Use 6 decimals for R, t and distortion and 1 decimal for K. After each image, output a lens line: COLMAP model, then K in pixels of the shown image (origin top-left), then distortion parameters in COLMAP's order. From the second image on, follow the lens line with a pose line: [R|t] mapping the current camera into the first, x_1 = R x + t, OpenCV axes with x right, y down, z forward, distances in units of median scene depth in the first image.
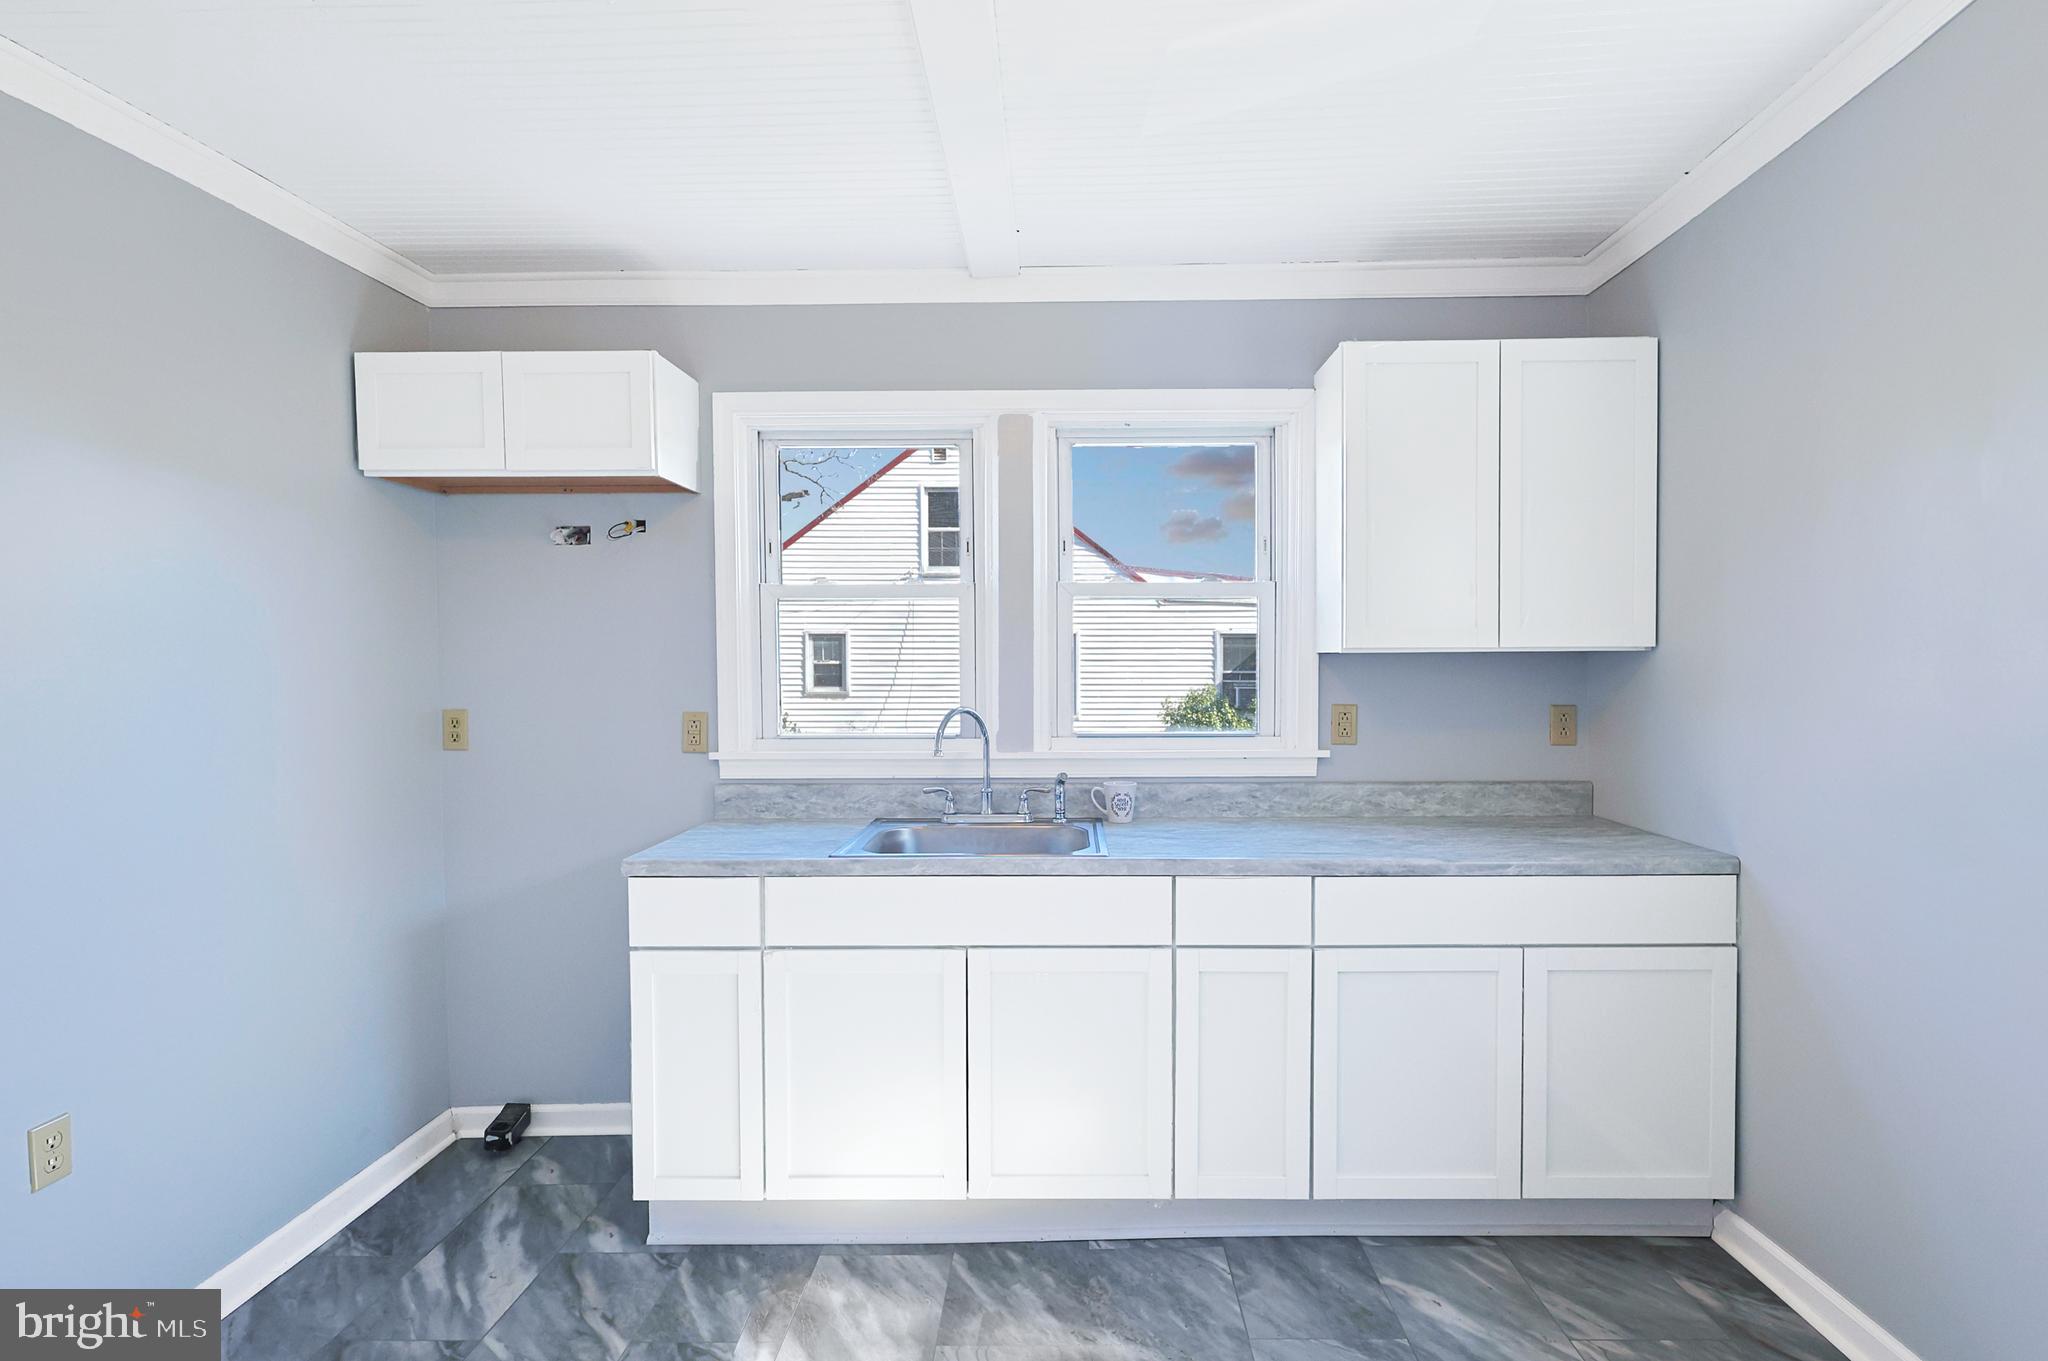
lens RADIAL K [[993.4, 0, 1041.3], [0, 993.4, 739.7], [0, 0, 1]] dist [-0.002352, -0.000722]
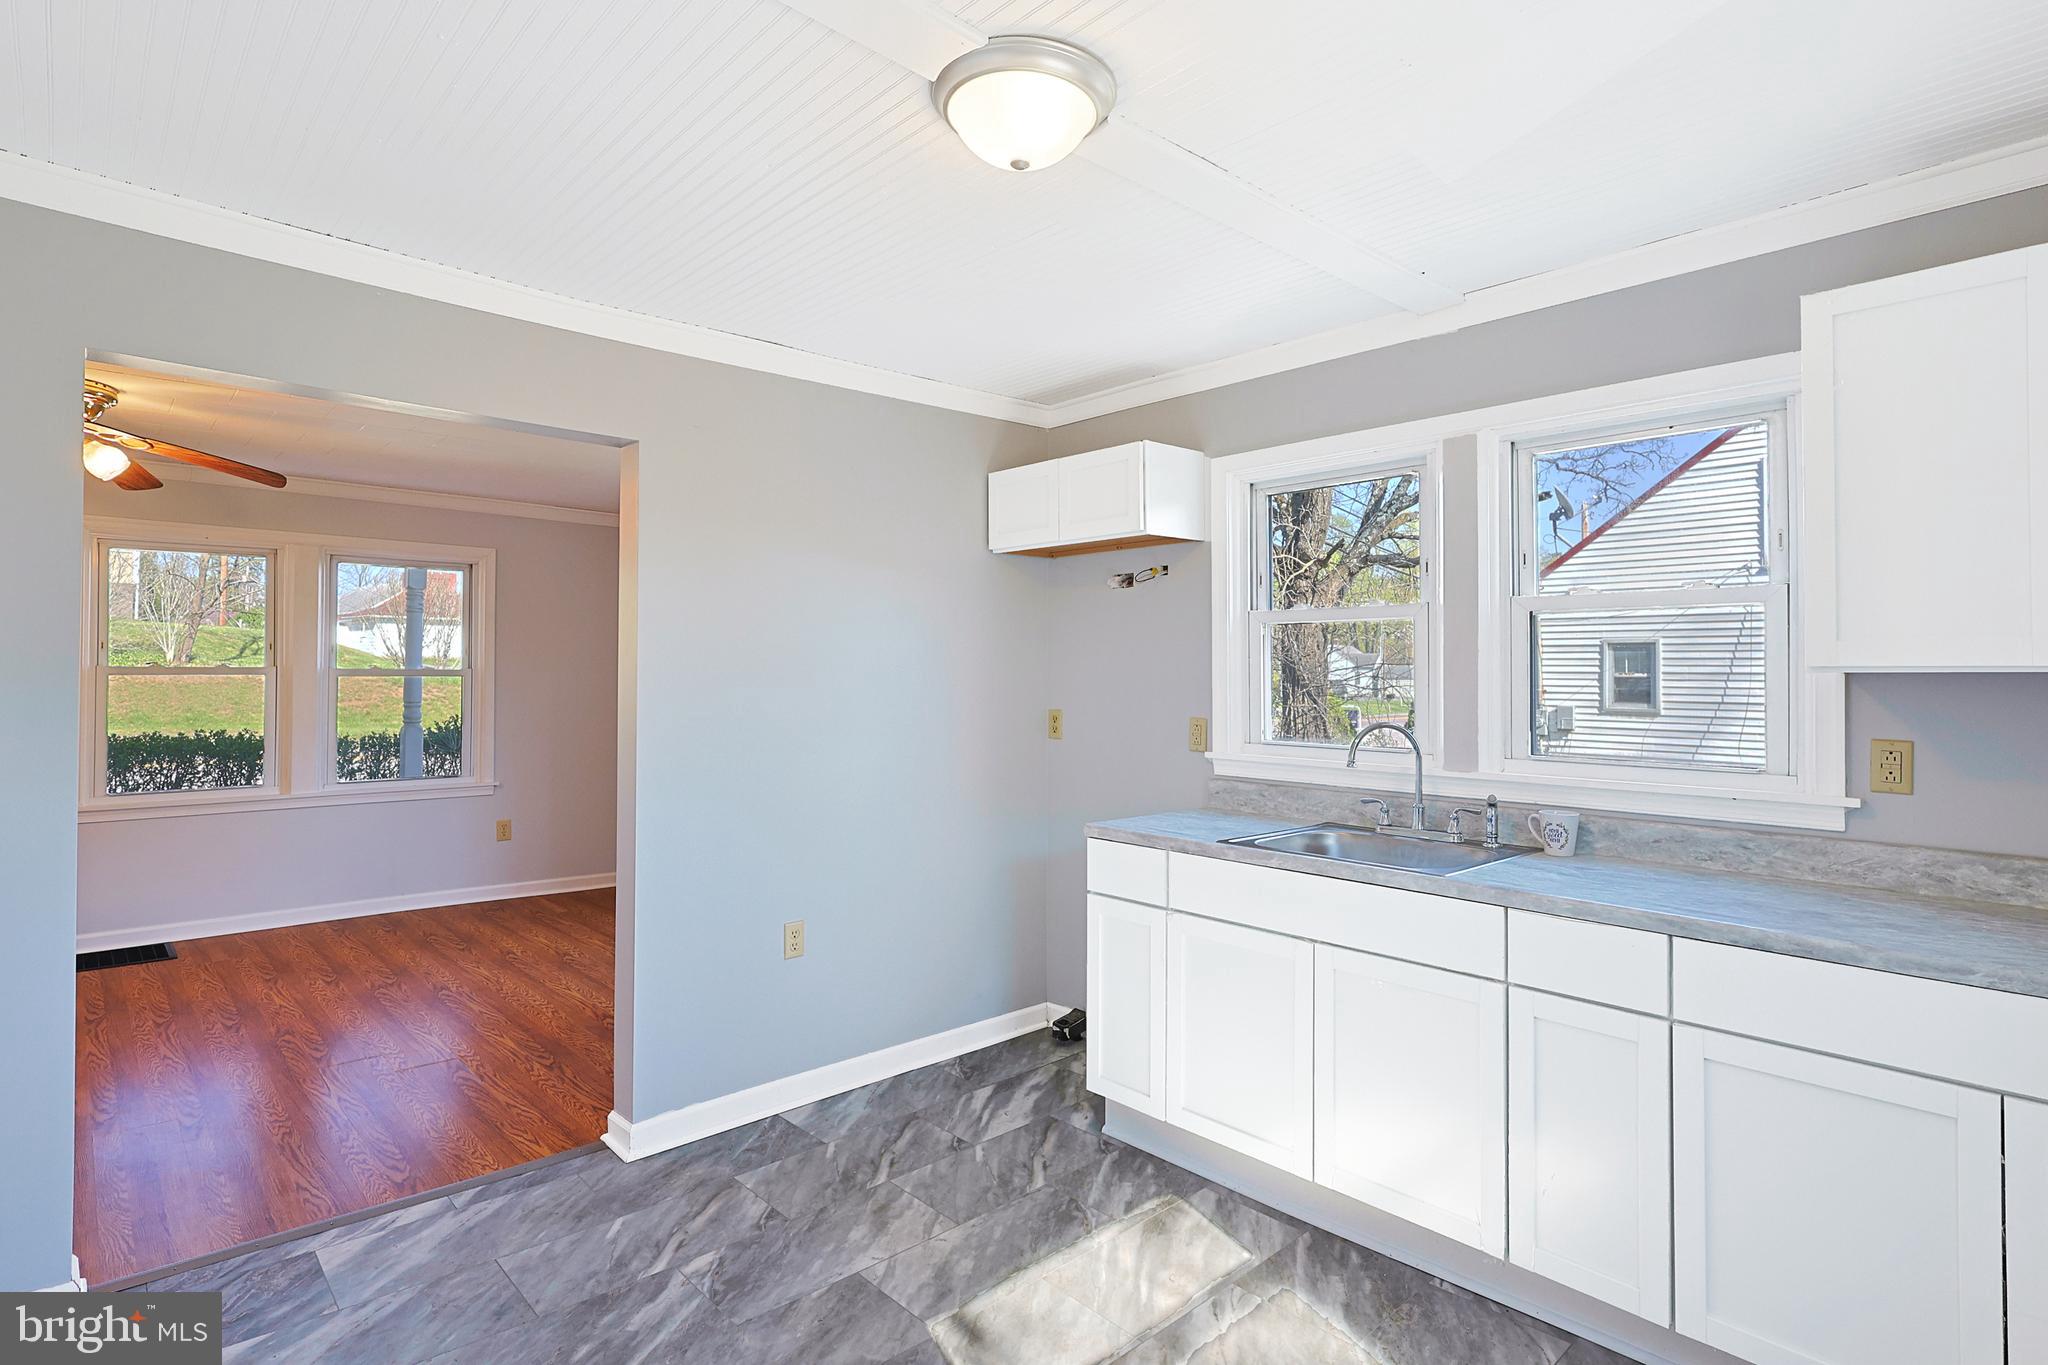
lens RADIAL K [[1004.8, 0, 1029.4], [0, 1004.8, 676.7], [0, 0, 1]] dist [0.002757, -0.000054]
pose [[0.699075, 0.009670, -0.714982, 0.410336], [-0.062599, 0.996897, -0.047723, -0.006934], [0.712302, 0.078119, 0.697512, -0.012803]]
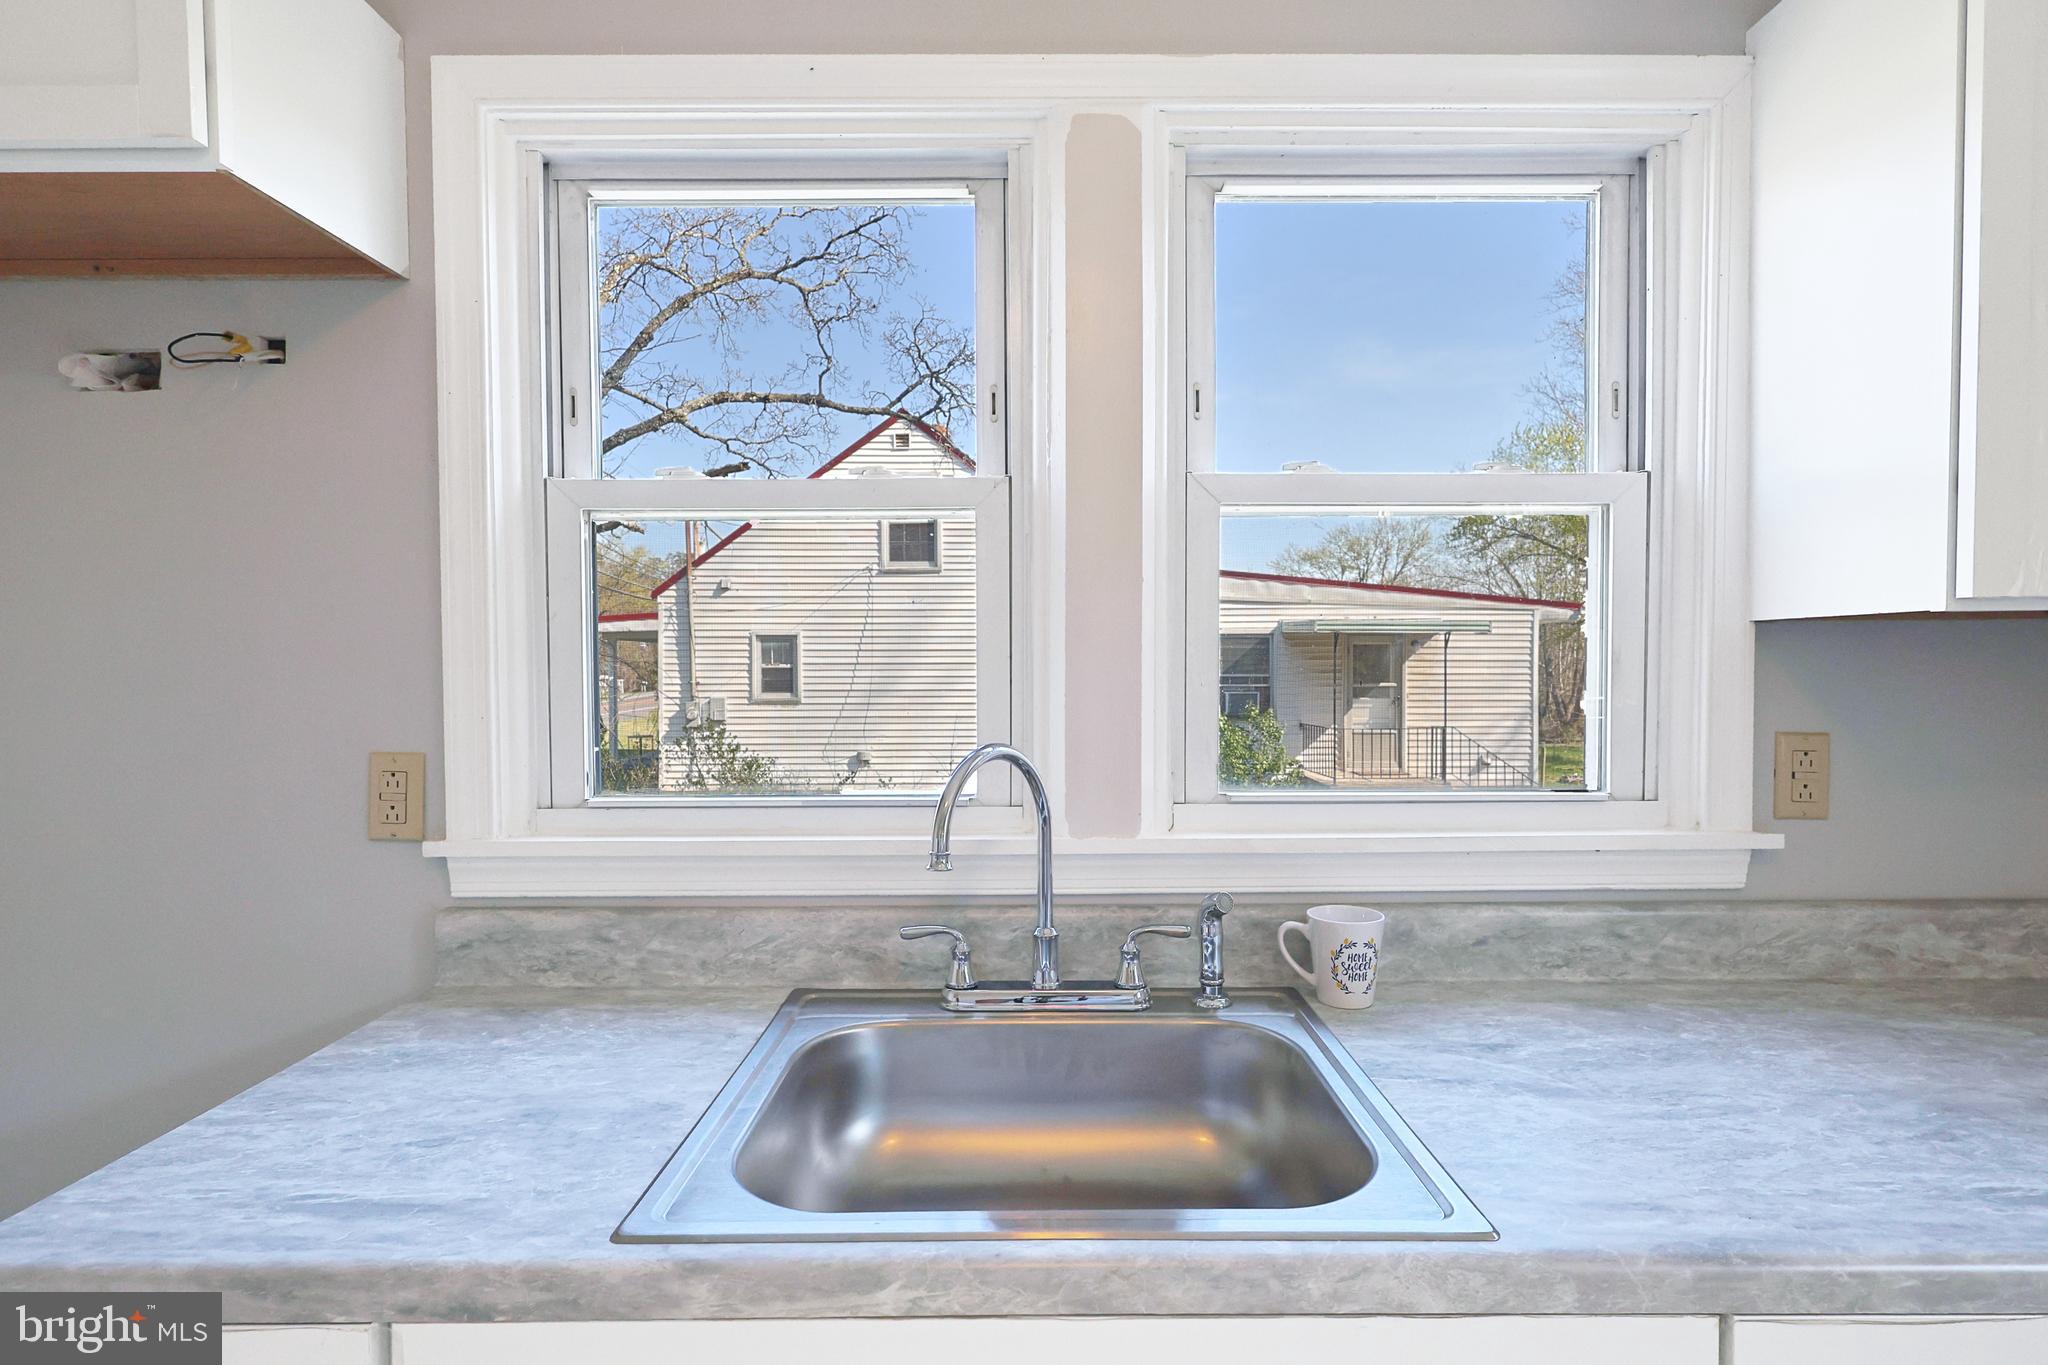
lens RADIAL K [[1004.8, 0, 1029.4], [0, 1004.8, 676.7], [0, 0, 1]] dist [0.002757, -0.000054]
pose [[0.999569, 0.000871, 0.029352, -0.076407], [0.001156, 0.997618, -0.068976, -0.031747], [-0.029343, 0.068980, 0.997186, 0.558951]]
